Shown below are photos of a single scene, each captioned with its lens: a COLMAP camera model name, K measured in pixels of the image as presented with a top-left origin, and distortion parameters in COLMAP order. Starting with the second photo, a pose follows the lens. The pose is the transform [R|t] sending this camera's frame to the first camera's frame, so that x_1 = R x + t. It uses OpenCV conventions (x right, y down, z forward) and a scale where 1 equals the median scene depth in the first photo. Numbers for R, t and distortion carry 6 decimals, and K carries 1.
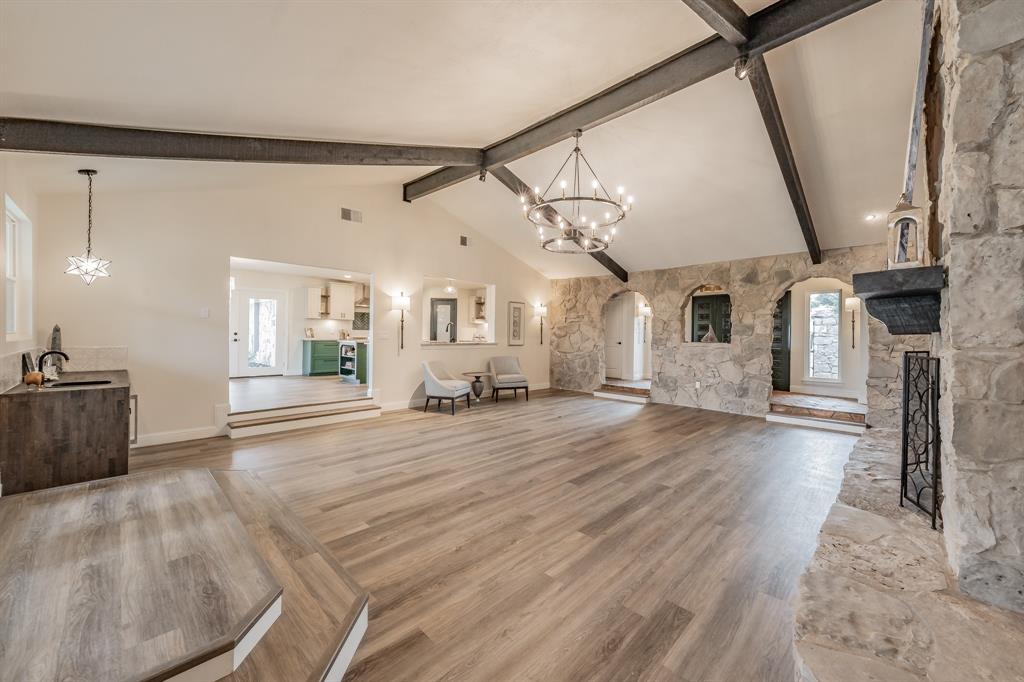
lens RADIAL K [[385.7, 0, 512.0], [0, 385.7, 341.0], [0, 0, 1]] dist [-0.000215, 0.000000]
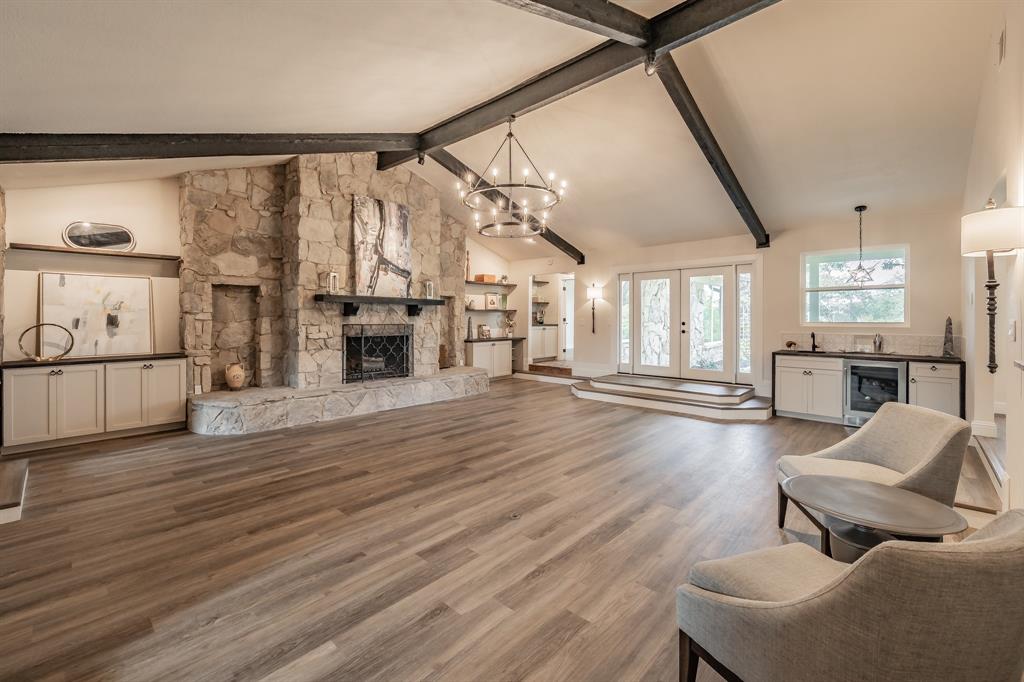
lens RADIAL K [[421.2, 0, 509.4], [0, 421.2, 319.5], [0, 0, 1]] dist [0.001044, 0.000061]
pose [[-0.999551, -0.011529, -0.027647, 0.219957], [-0.012148, 0.999677, 0.022303, -0.041733], [0.027381, 0.022629, -0.999369, 2.378347]]
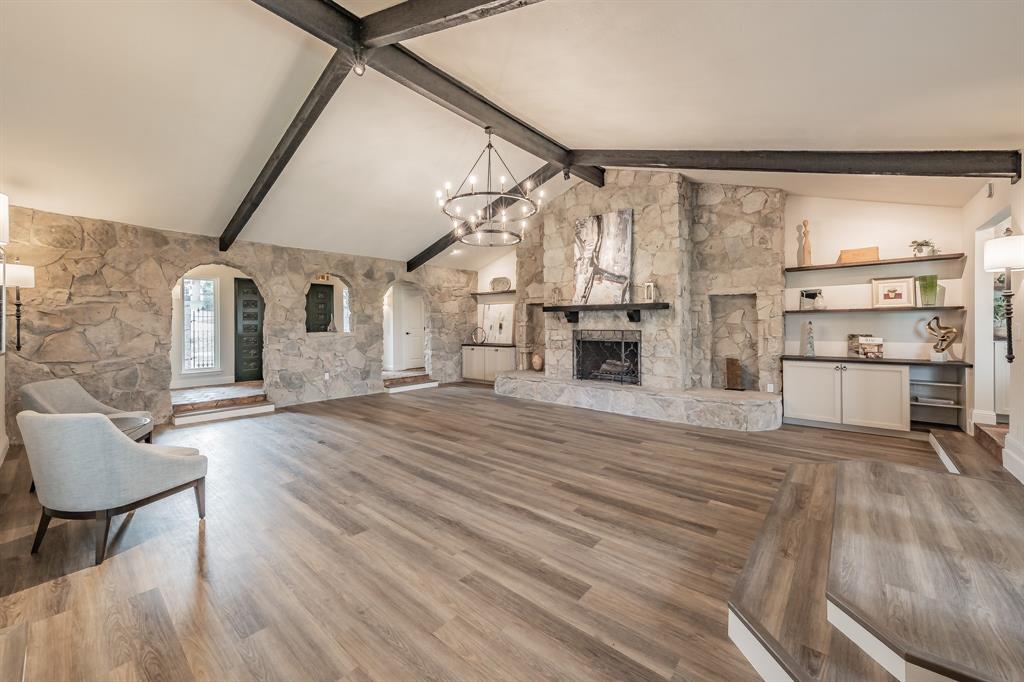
lens RADIAL K [[398.5, 0, 507.6], [0, 398.5, 327.9], [0, 0, 1]] dist [-0.000905, -0.000052]
pose [[-0.066346, -0.018941, 0.997617, -1.030302], [0.023216, 0.999520, 0.020521, -0.032184], [-0.997527, 0.024522, -0.065875, 1.163390]]
